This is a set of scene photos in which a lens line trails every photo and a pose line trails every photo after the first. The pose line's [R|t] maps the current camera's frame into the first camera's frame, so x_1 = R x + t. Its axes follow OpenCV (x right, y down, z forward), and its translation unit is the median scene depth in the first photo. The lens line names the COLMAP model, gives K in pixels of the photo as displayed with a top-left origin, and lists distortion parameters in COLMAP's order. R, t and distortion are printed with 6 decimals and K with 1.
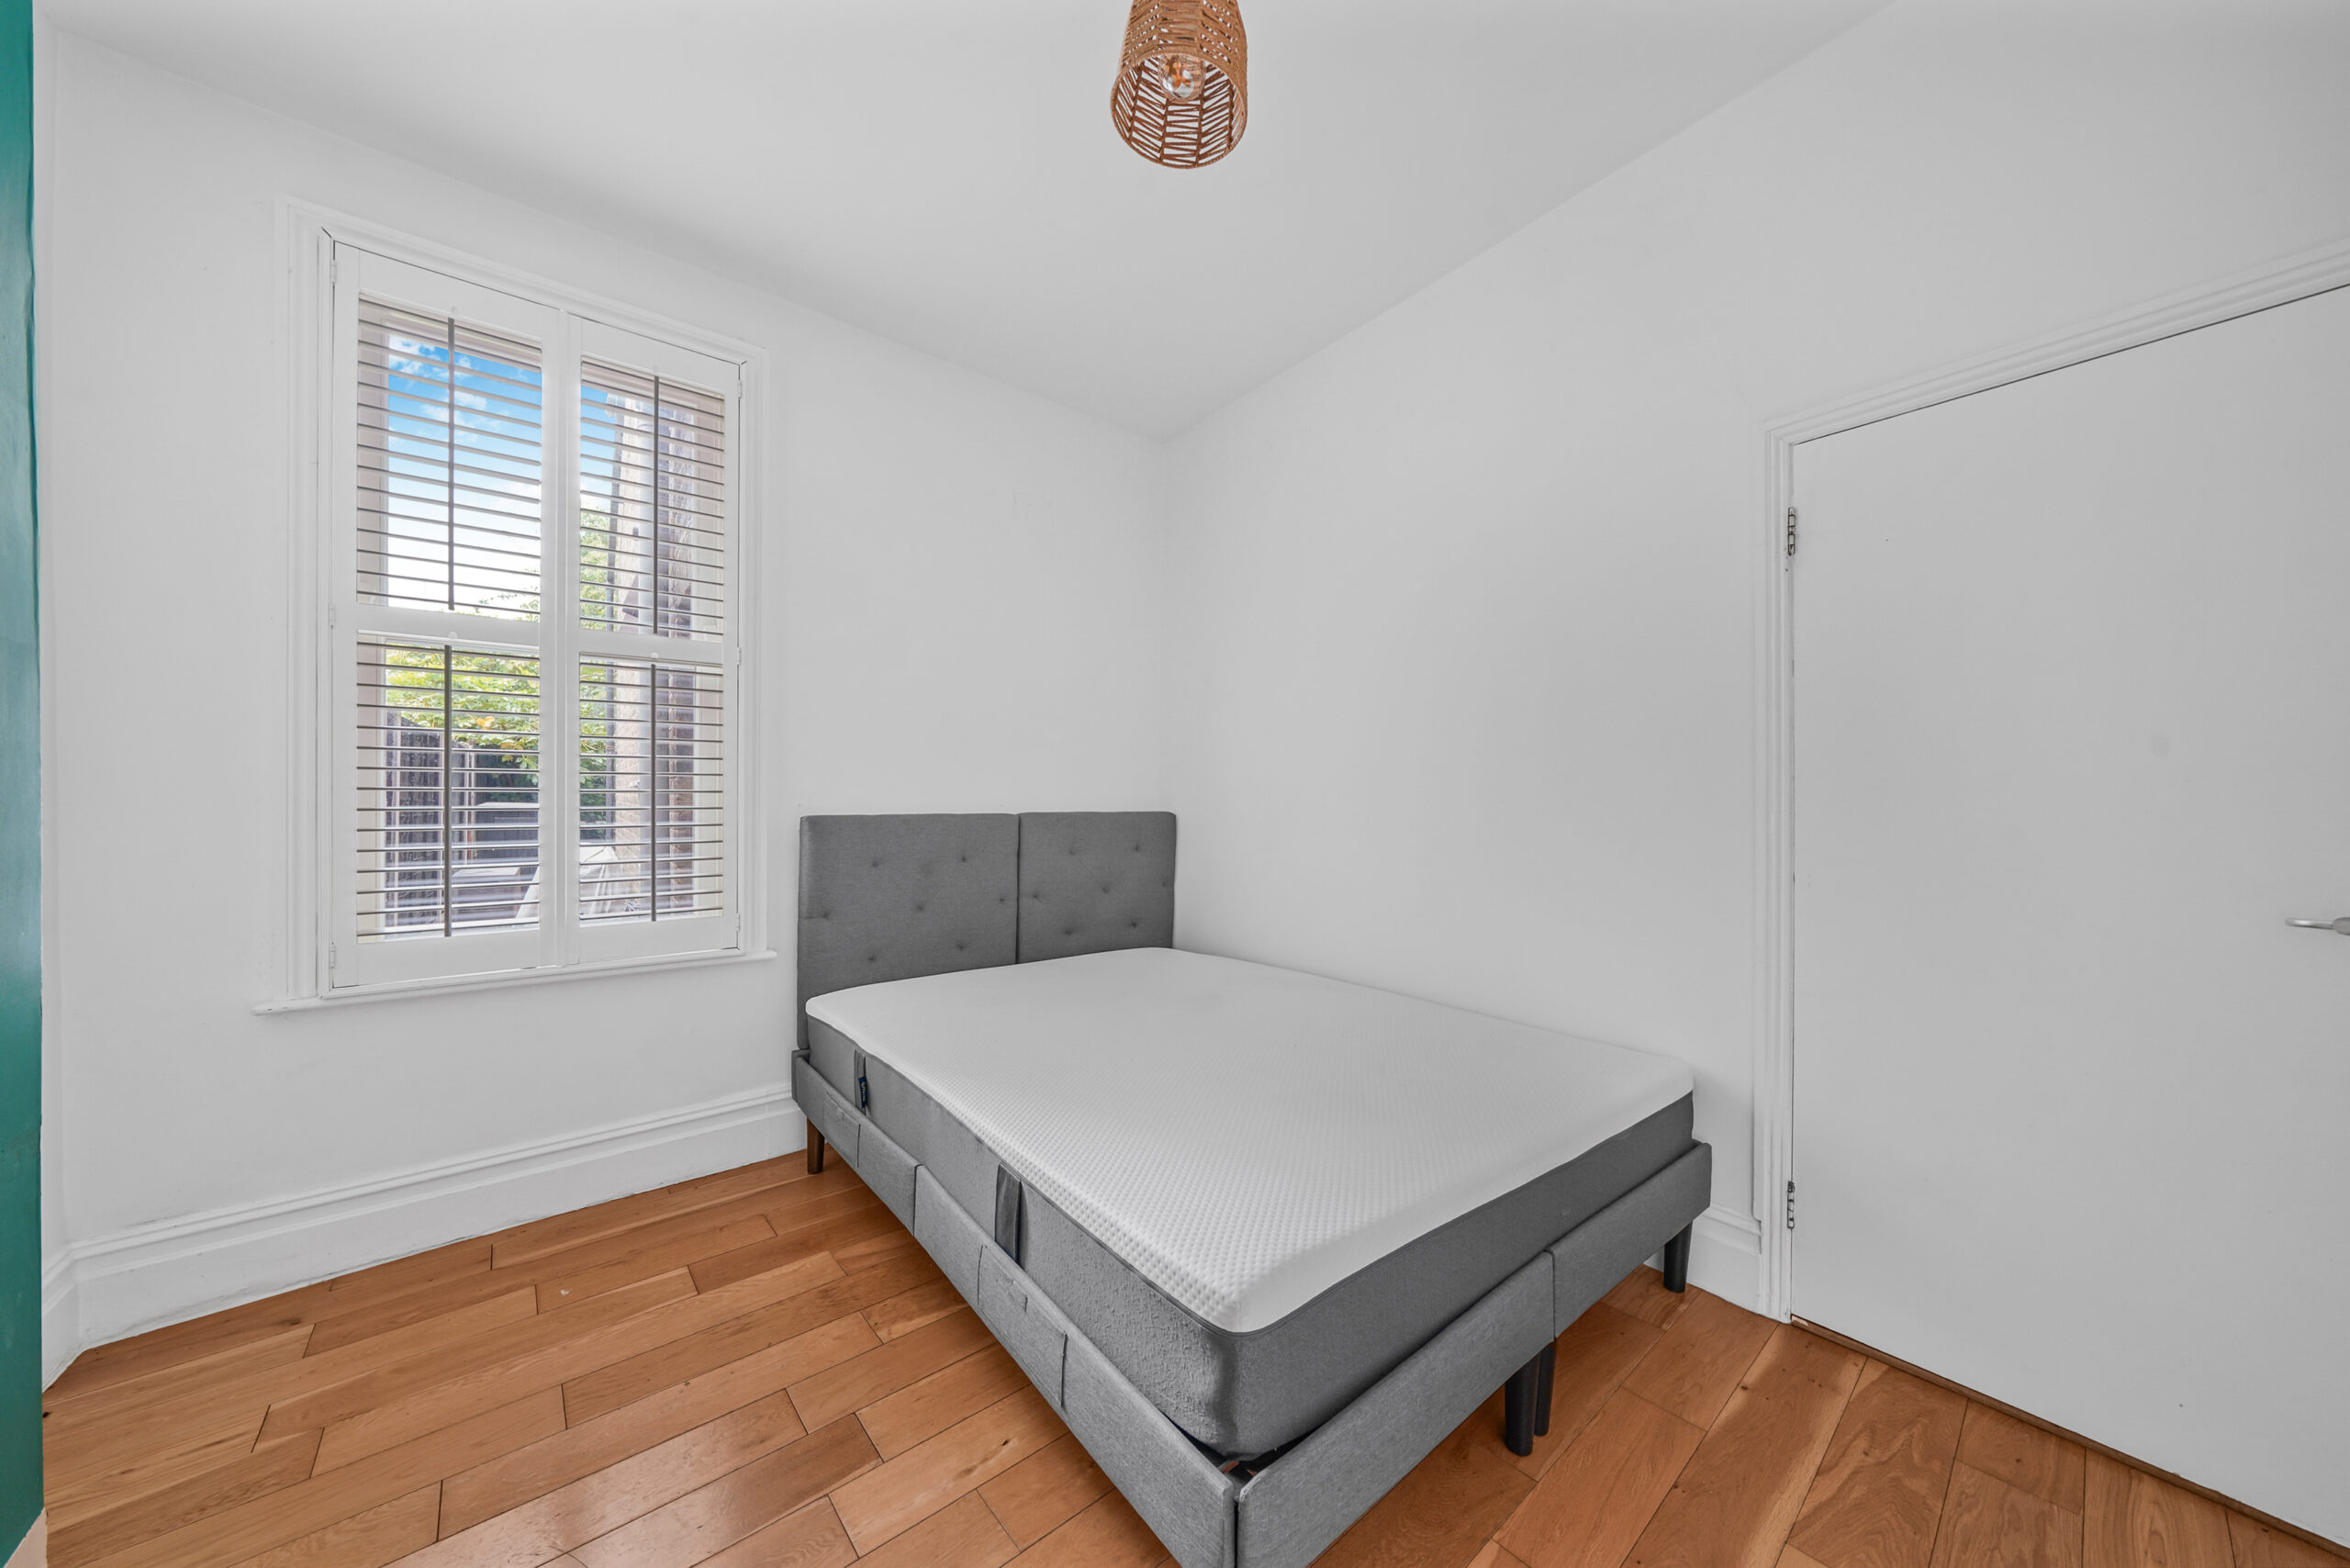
lens RADIAL K [[828.2, 0, 1172.7], [0, 828.2, 796.4], [0, 0, 1]] dist [-0.000957, -0.000559]
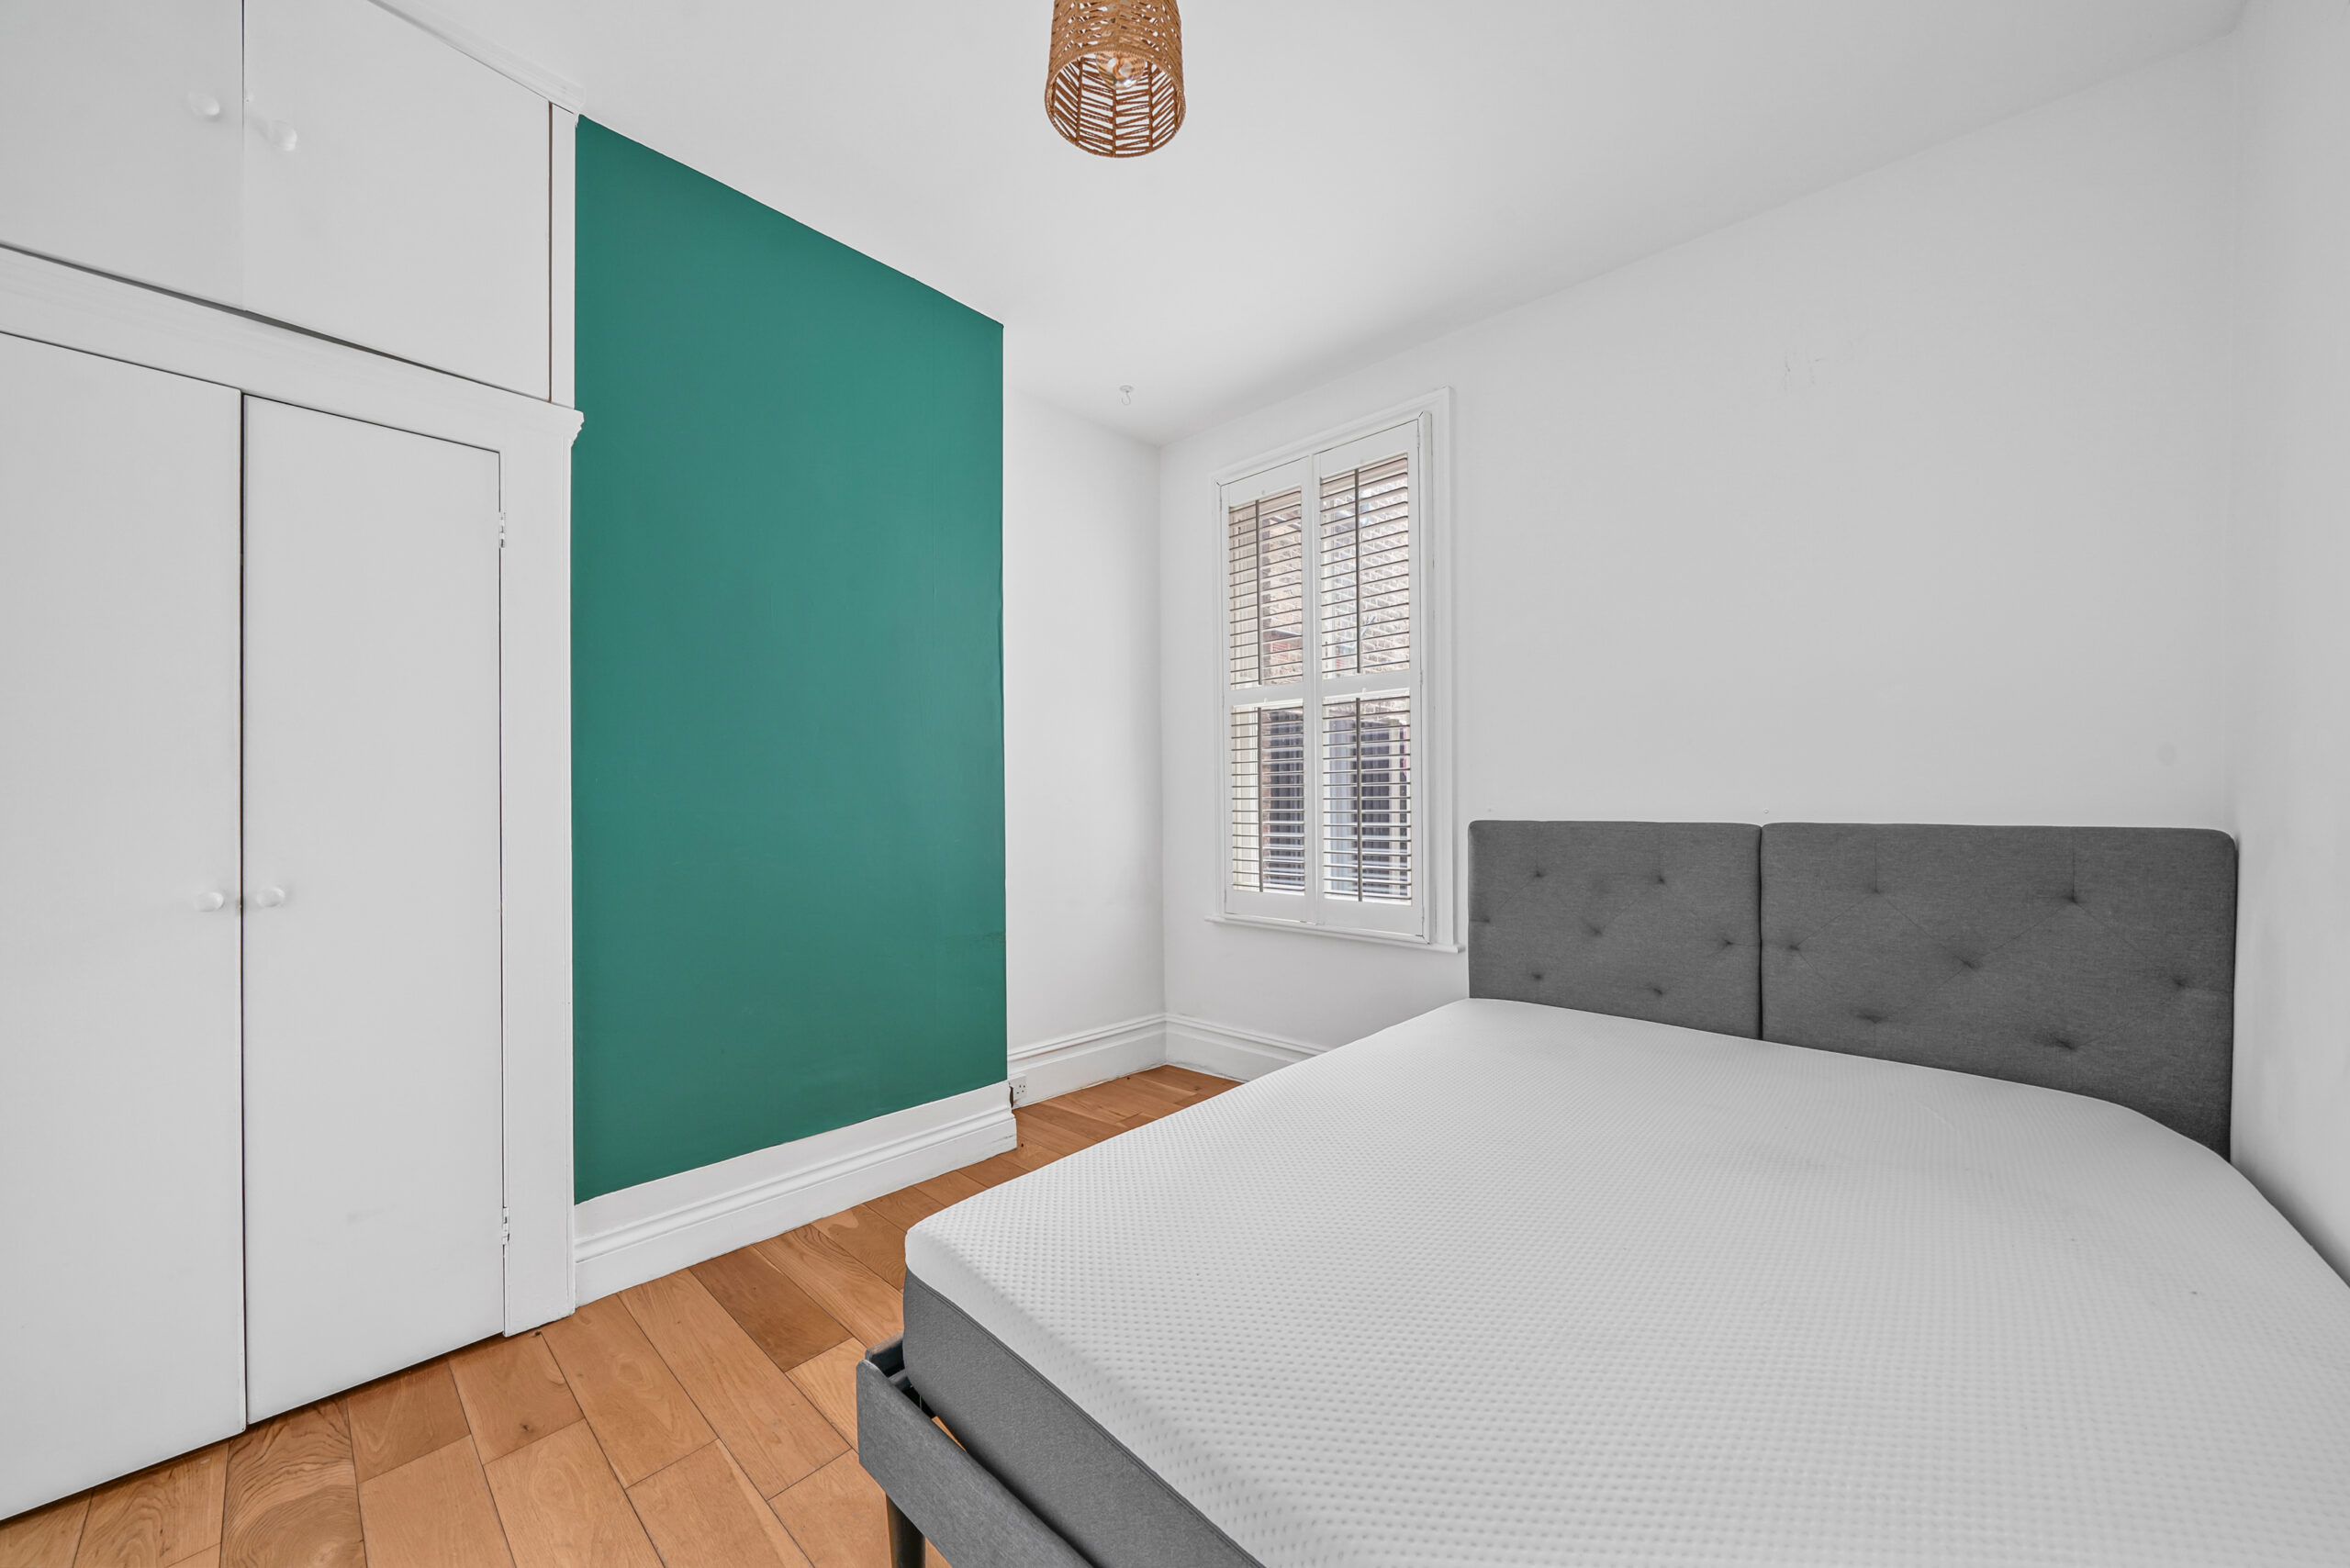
lens RADIAL K [[809.0, 0, 1164.5], [0, 809.0, 807.0], [0, 0, 1]] dist [-0.000943, -0.000221]
pose [[0.132281, 0.001292, -0.991211, 0.499023], [0.003924, 0.999991, 0.001827, 0.003013], [0.991204, -0.004131, 0.132275, 0.485451]]
